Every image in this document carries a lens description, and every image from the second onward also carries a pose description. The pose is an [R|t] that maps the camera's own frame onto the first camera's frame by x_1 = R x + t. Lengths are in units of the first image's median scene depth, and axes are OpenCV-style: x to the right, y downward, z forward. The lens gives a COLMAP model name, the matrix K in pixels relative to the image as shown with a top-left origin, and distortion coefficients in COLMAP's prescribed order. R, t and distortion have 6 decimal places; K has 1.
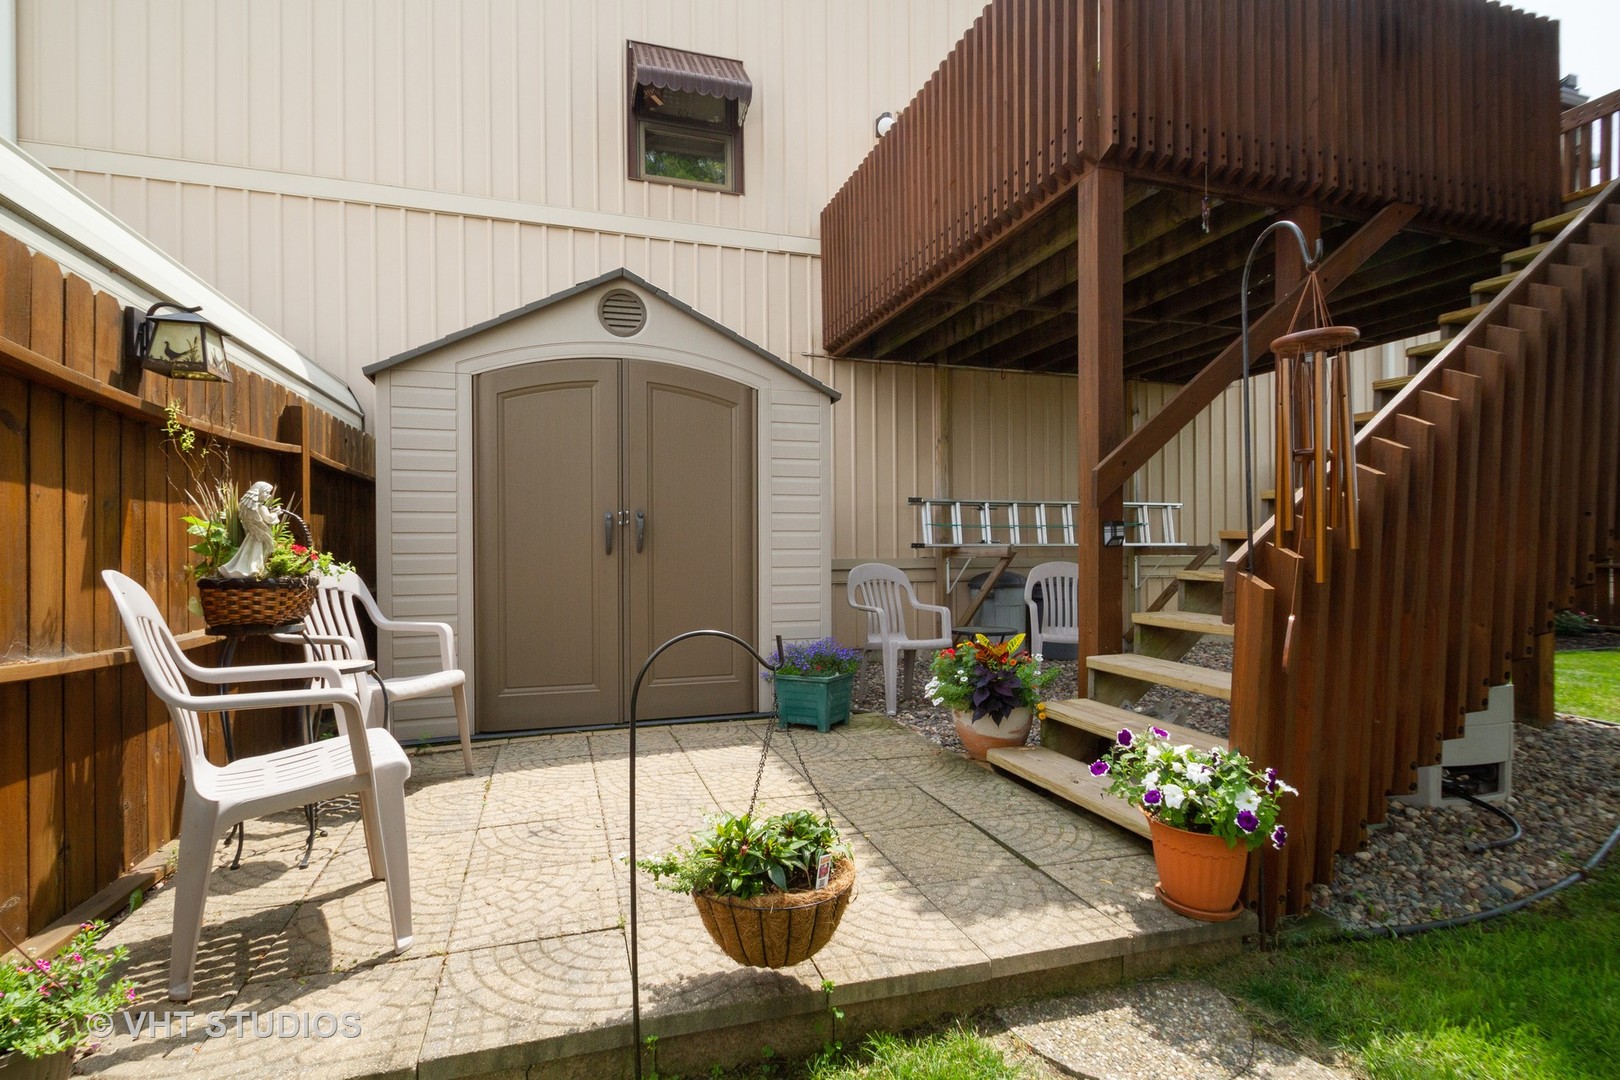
lens RADIAL K [[782.9, 0, 811.9], [0, 782.9, 549.0], [0, 0, 1]] dist [-0.002834, -0.003357]
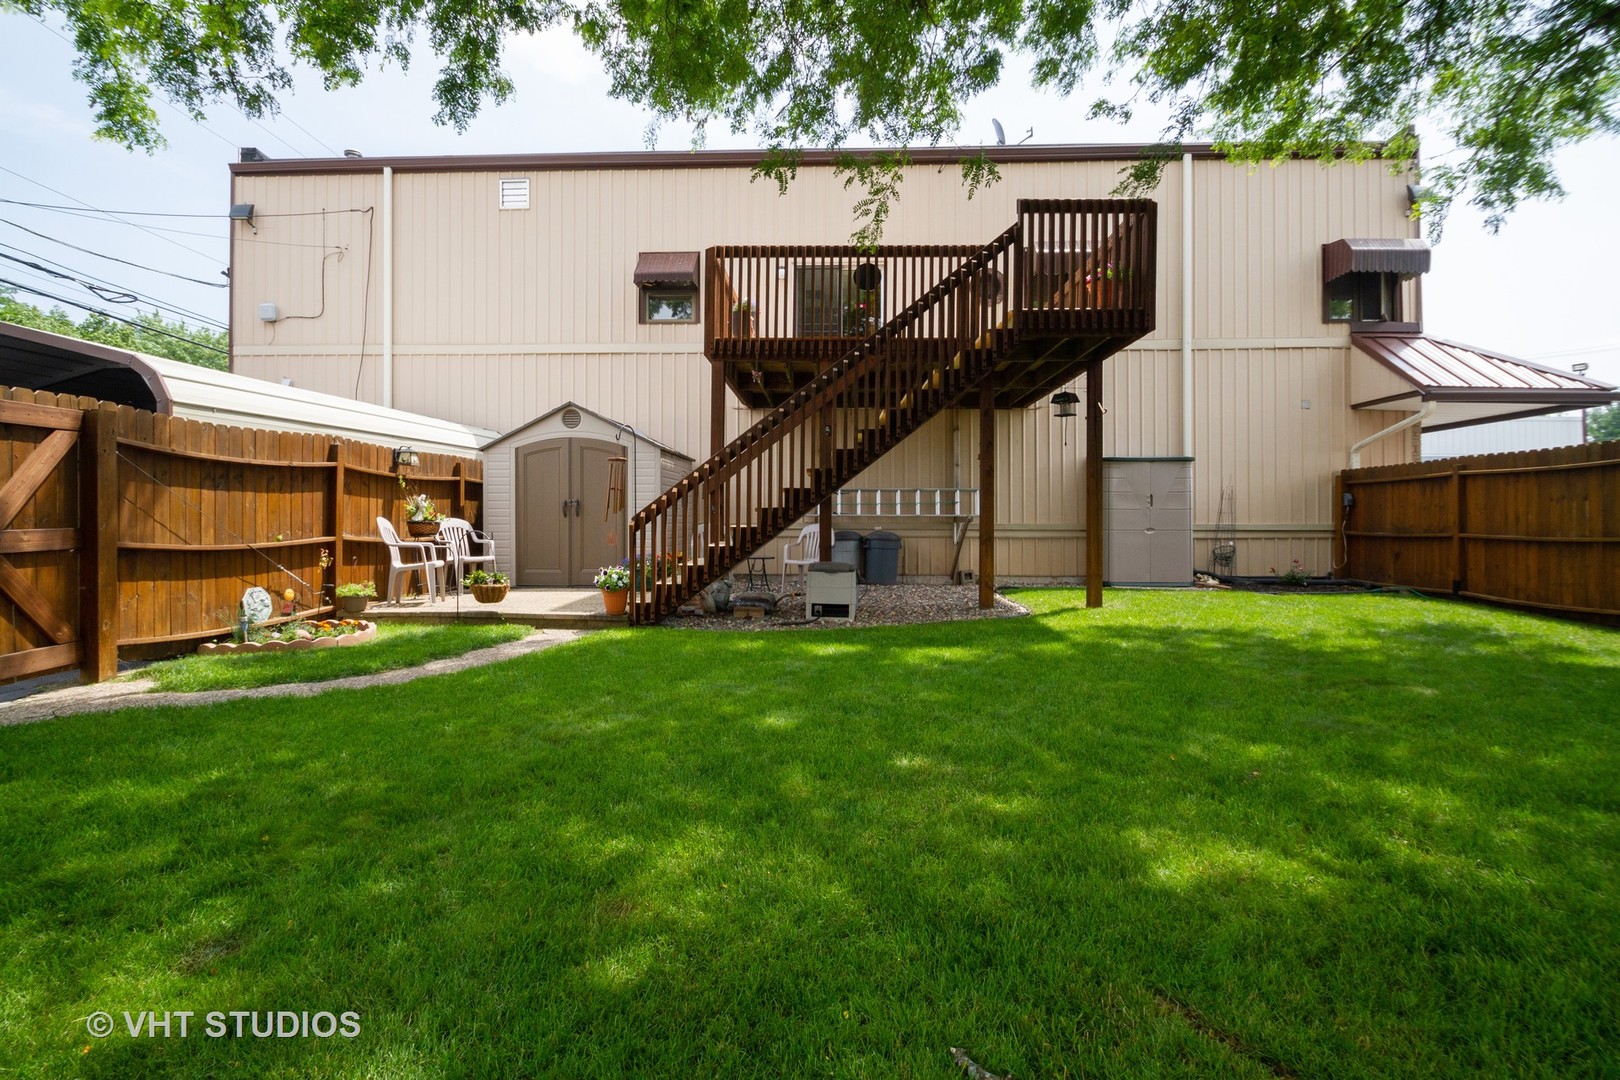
lens RADIAL K [[782.9, 0, 809.5], [0, 782.9, 525.1], [0, 0, 1]] dist [-0.002834, -0.003357]
pose [[0.942769, 0.008065, -0.333348, 1.379440], [-0.006788, 0.999964, 0.004996, 0.015981], [0.333376, -0.002447, 0.942791, -1.149987]]
